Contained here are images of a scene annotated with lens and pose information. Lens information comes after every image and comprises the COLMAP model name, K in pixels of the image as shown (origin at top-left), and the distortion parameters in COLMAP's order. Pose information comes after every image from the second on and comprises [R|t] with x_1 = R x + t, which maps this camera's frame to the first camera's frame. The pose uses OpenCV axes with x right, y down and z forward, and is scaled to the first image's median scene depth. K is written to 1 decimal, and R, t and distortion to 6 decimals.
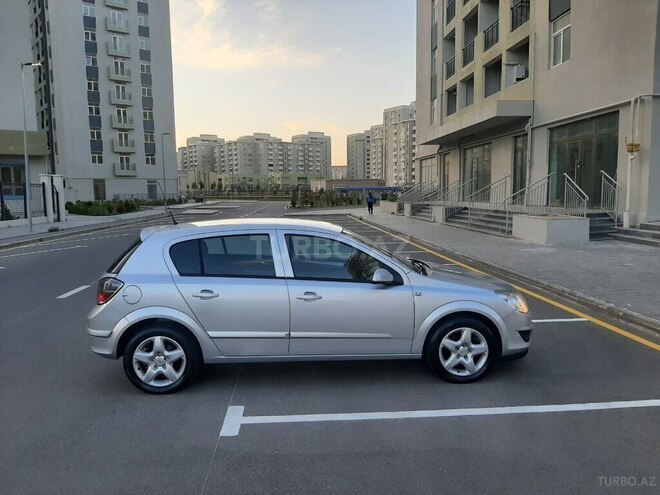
lens RADIAL K [[507.5, 0, 331.6], [0, 507.5, 249.2], [0, 0, 1]] dist [0.050704, -0.090216]
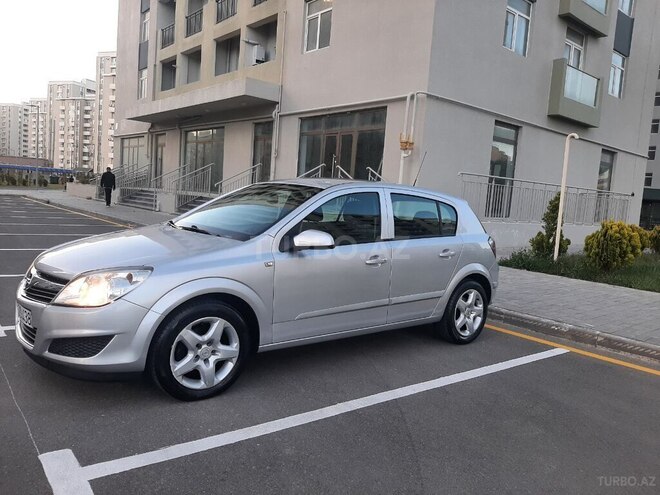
lens RADIAL K [[507.5, 0, 331.6], [0, 507.5, 249.5], [0, 0, 1]] dist [0.050704, -0.090216]
pose [[0.815896, 0.014169, 0.578025, -0.053768], [-0.019944, 0.999794, 0.003644, -0.000010], [-0.577854, -0.014501, 0.816011, 0.172588]]
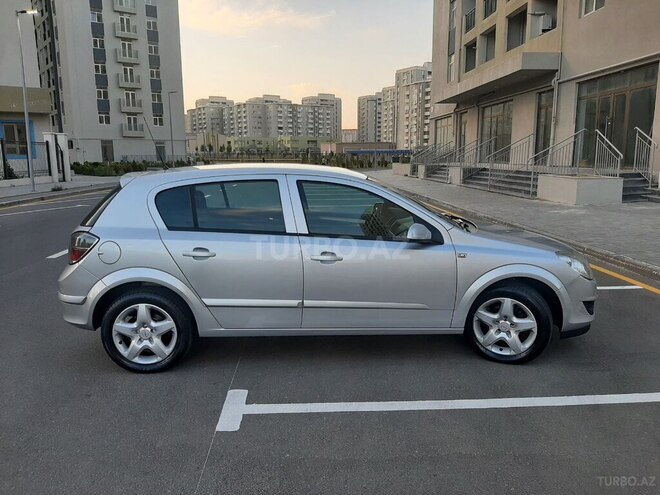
lens RADIAL K [[507.5, 0, 332.0], [0, 507.5, 246.2], [0, 0, 1]] dist [0.050704, -0.090216]
pose [[0.999813, 0.008210, -0.017504, -0.004074], [-0.007075, 0.997928, 0.063950, 0.004334], [0.017992, -0.063814, 0.997800, 0.035277]]
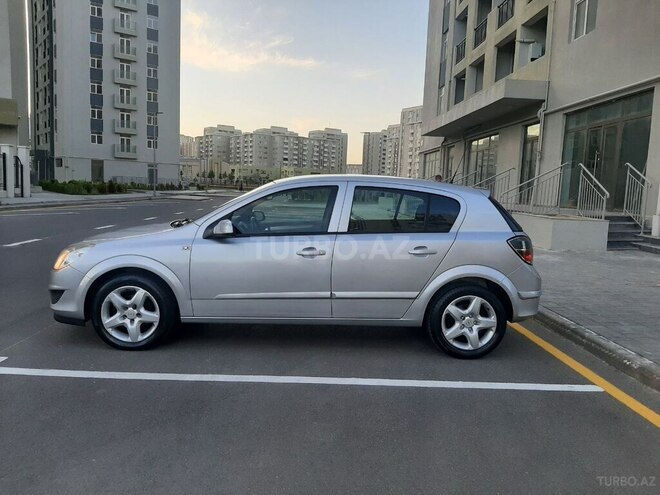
lens RADIAL K [[507.5, 0, 331.0], [0, 507.5, 250.5], [0, 0, 1]] dist [0.050704, -0.090216]
pose [[0.998035, 0.058943, -0.021278, 0.063046], [-0.058773, 0.998235, 0.008517, 0.001487], [0.021743, -0.007249, 0.999737, 0.131791]]
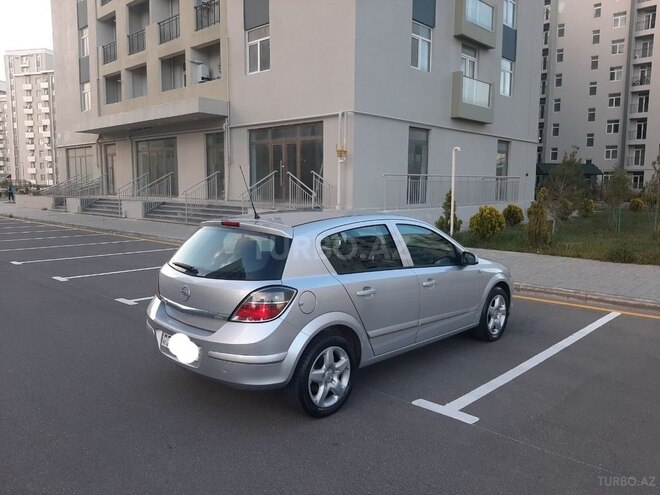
lens RADIAL K [[507.5, 0, 329.6], [0, 507.5, 249.7], [0, 0, 1]] dist [0.050704, -0.090216]
pose [[0.740294, -0.064208, 0.669210, -0.163943], [0.058389, 0.997808, 0.031144, -0.003560], [-0.669743, 0.016019, 0.742420, 0.066615]]
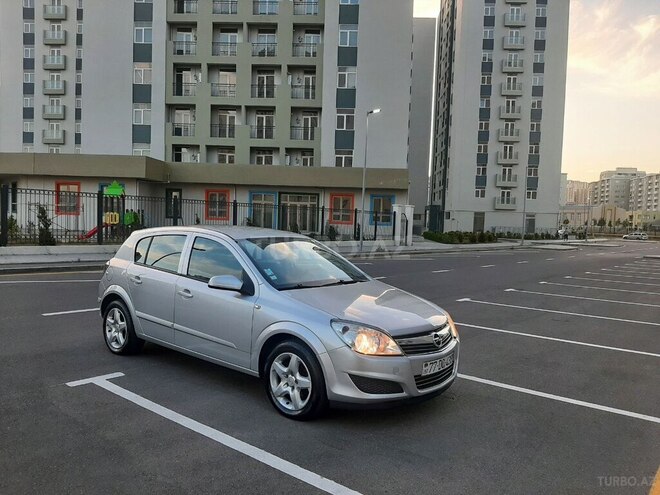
lens RADIAL K [[507.5, 0, 338.8], [0, 507.5, 252.5], [0, 0, 1]] dist [0.050704, -0.090216]
pose [[0.737889, 0.077129, -0.670501, 0.169788], [-0.118285, 0.992851, -0.015964, -0.002809], [0.664476, 0.091090, 0.741737, 0.073553]]
